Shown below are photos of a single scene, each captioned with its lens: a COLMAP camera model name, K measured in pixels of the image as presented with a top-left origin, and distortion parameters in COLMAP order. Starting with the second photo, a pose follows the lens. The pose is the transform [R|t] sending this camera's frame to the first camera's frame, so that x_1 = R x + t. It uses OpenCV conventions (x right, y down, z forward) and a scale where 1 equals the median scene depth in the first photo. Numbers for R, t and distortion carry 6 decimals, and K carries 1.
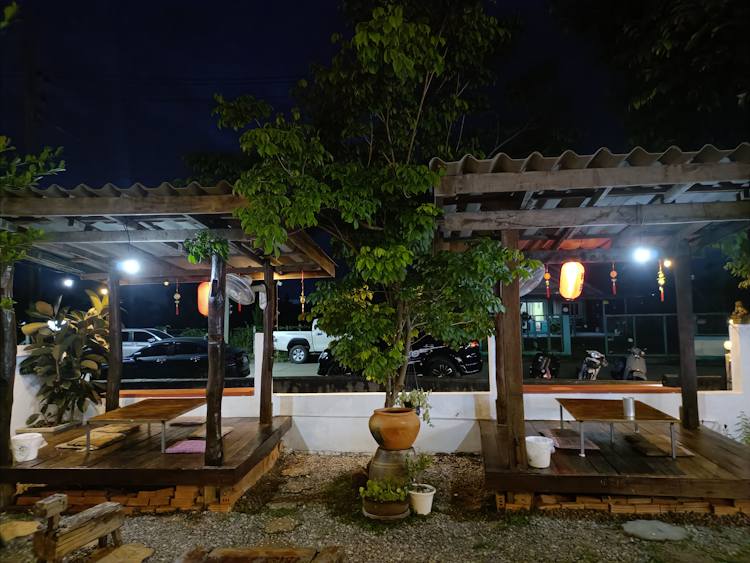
lens RADIAL K [[544.7, 0, 375.0], [0, 544.7, 281.5], [0, 0, 1]] dist [0.028869, -0.001074]
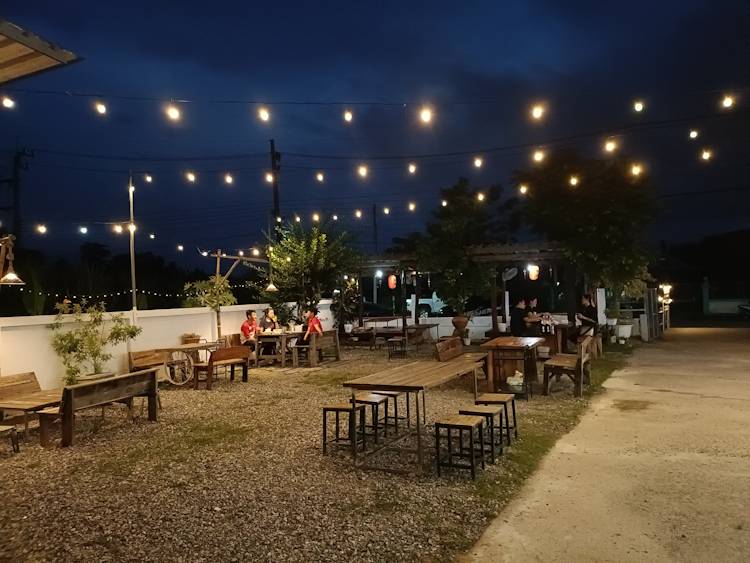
lens RADIAL K [[544.7, 0, 375.0], [0, 544.7, 281.5], [0, 0, 1]] dist [0.028869, -0.001074]
pose [[0.976076, -0.017558, -0.216719, 0.266363], [0.028513, 0.998463, 0.047528, -0.148293], [0.215552, -0.052571, 0.975076, -2.377922]]
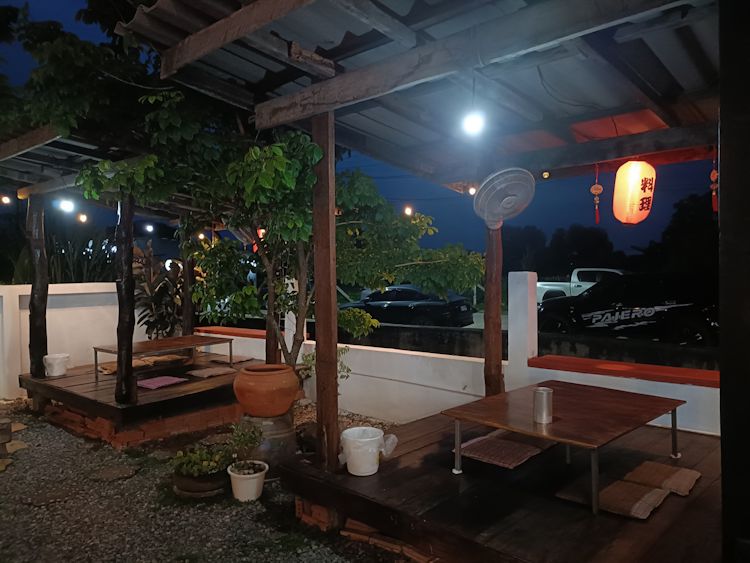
lens RADIAL K [[544.7, 0, 375.0], [0, 544.7, 281.5], [0, 0, 1]] dist [0.028869, -0.001074]
pose [[0.823145, 0.019324, -0.567503, 0.673349], [0.030185, 0.996519, 0.077715, 0.055585], [0.567029, -0.081100, 0.819696, 0.478777]]
